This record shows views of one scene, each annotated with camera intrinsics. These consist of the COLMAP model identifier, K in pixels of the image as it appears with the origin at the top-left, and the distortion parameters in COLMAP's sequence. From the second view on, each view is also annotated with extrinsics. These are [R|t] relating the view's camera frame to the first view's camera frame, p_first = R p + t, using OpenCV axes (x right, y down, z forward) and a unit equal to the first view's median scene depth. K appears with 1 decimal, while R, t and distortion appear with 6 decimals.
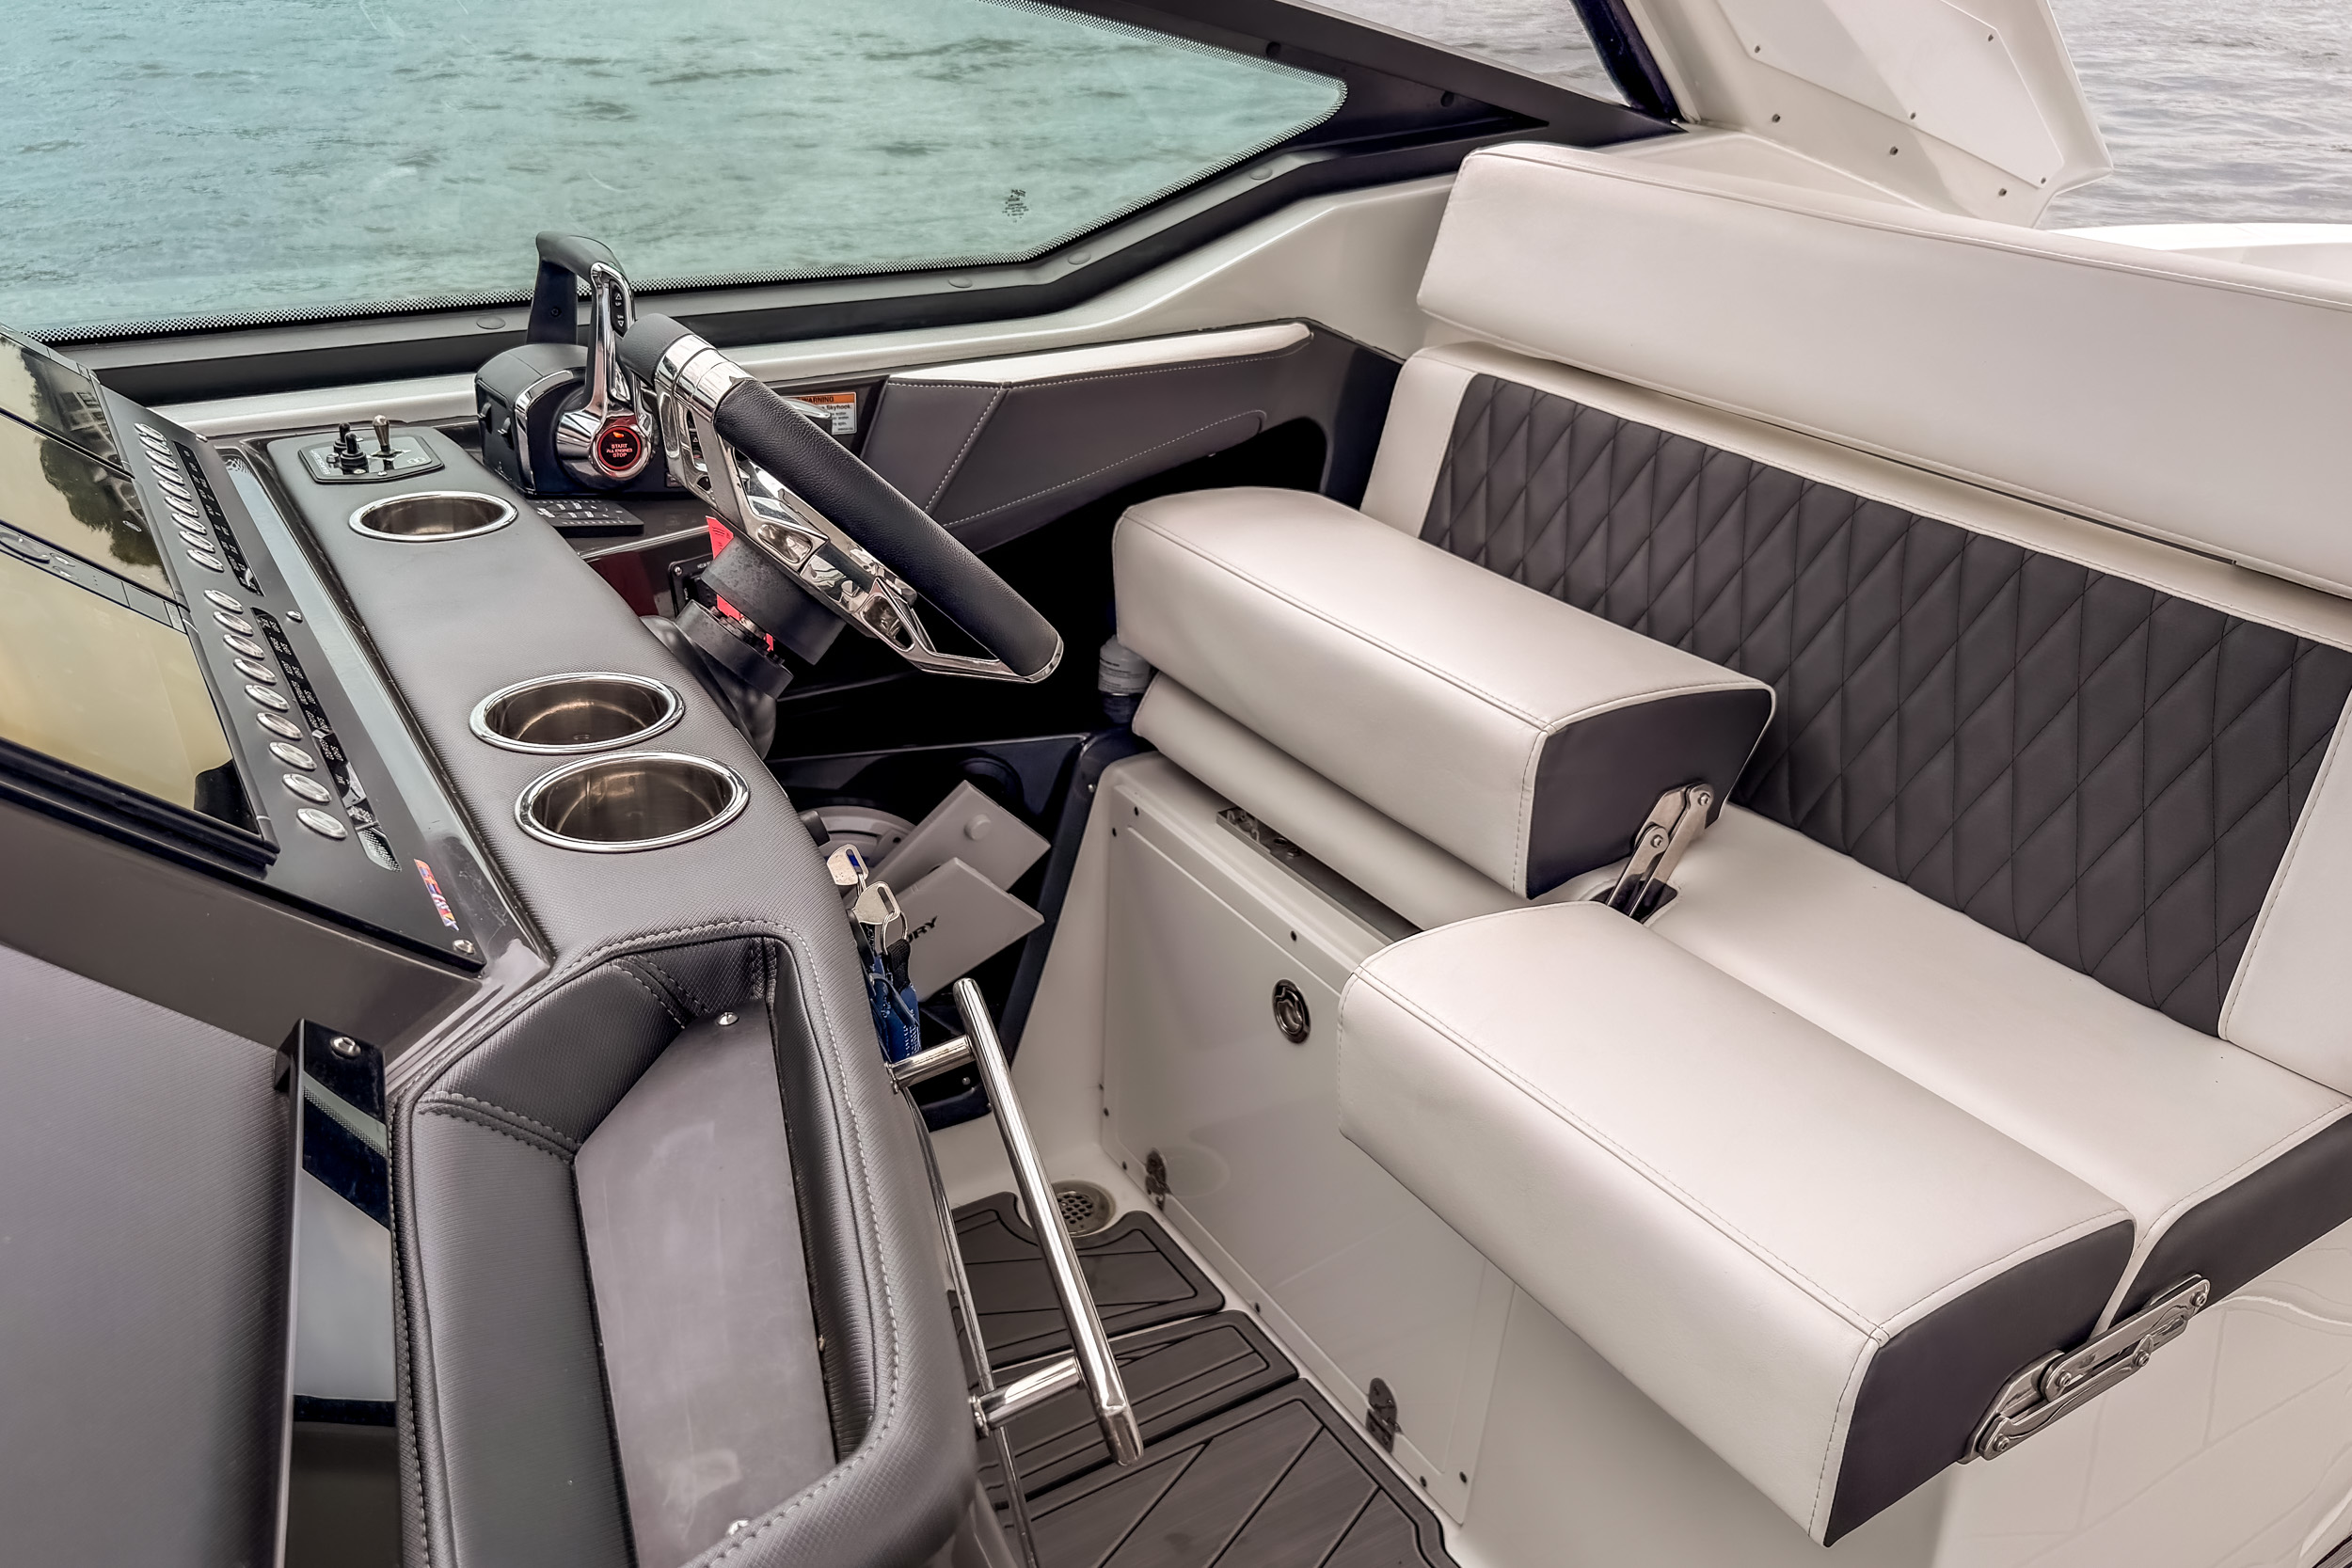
lens RADIAL K [[1780.1, 0, 1178.2], [0, 1780.1, 899.1], [0, 0, 1]] dist [0.024456, -0.003087]
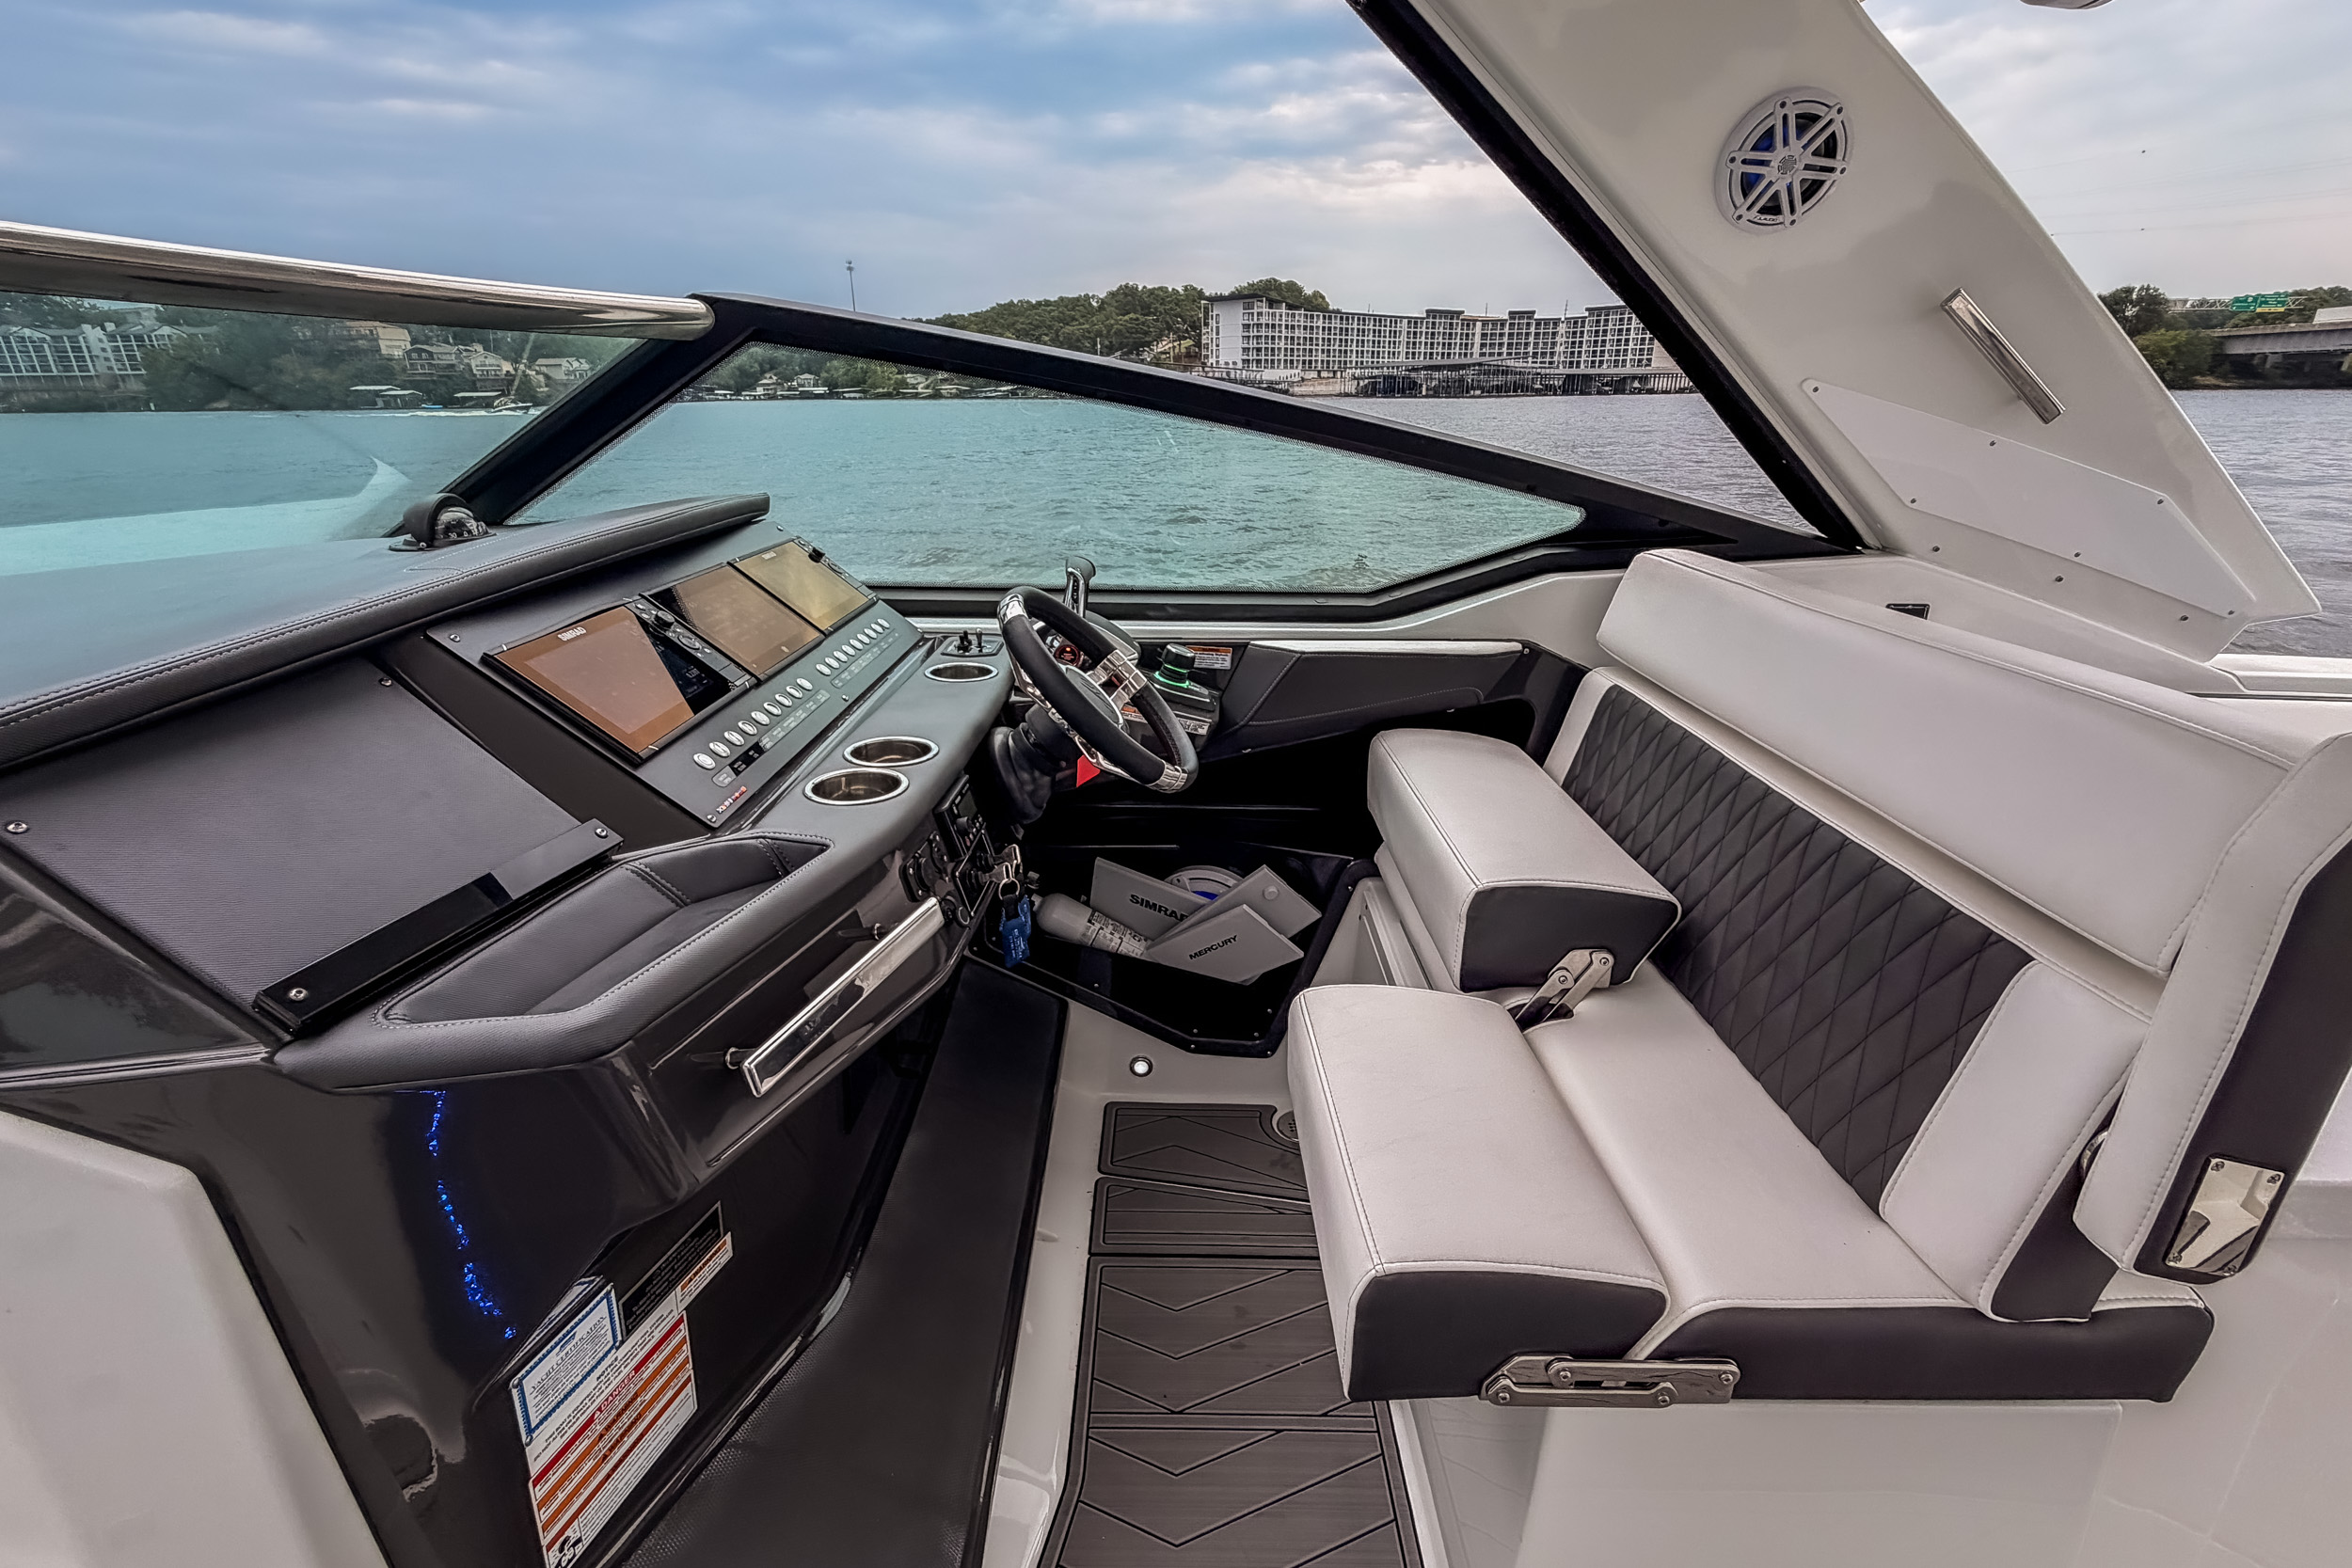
lens RADIAL K [[1072.2, 0, 1180.5], [0, 1072.2, 818.0], [0, 0, 1]] dist [-0.002125, -0.000050]
pose [[0.853682, 0.186866, -0.486115, 0.367346], [-0.254555, 0.964032, -0.076451, -0.010951], [0.454344, 0.189008, 0.870544, 0.024139]]
